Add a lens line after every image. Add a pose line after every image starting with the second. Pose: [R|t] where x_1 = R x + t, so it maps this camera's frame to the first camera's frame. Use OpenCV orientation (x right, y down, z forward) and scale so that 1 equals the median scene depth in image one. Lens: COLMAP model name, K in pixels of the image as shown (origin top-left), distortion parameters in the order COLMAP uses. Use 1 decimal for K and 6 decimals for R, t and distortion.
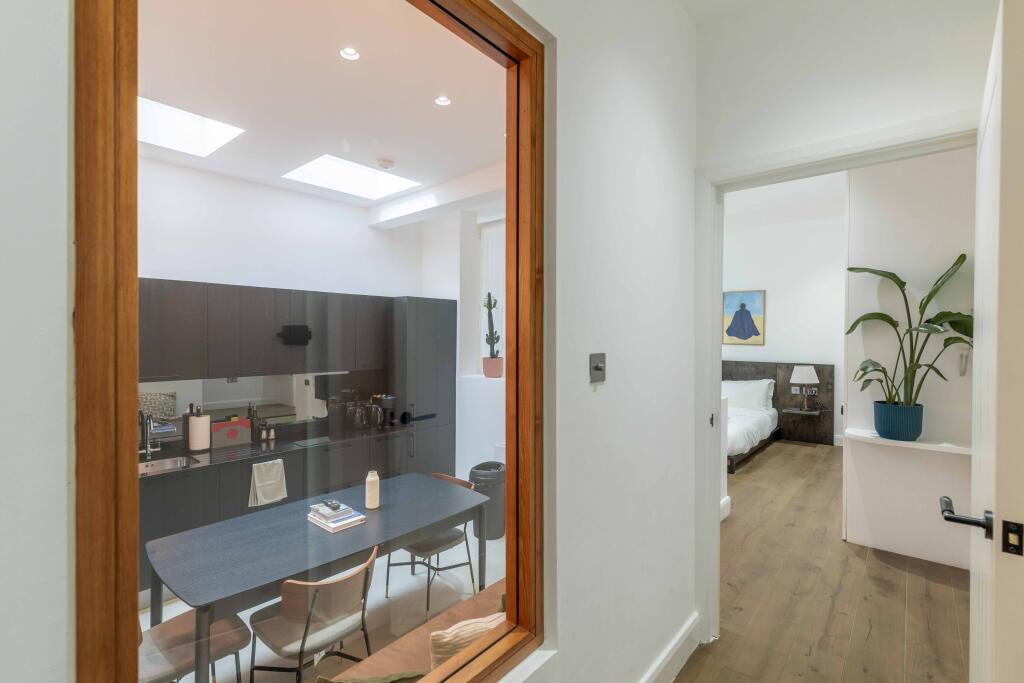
lens RADIAL K [[469.0, 0, 512.2], [0, 469.0, 342.8], [0, 0, 1]] dist [0.000817, 0.000046]
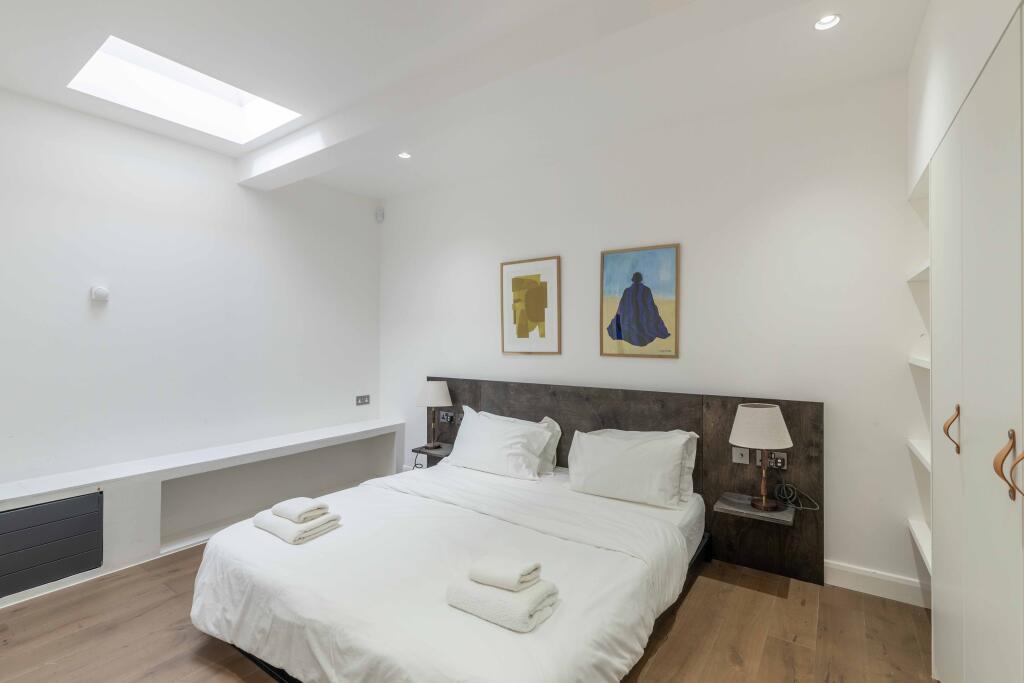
lens RADIAL K [[469.0, 0, 511.0], [0, 469.0, 337.9], [0, 0, 1]] dist [0.000817, 0.000046]
pose [[0.995535, 0.003697, 0.094318, 0.328944], [-0.001349, 0.999688, -0.024953, -0.003050], [-0.094380, 0.024714, 0.995229, 0.549033]]
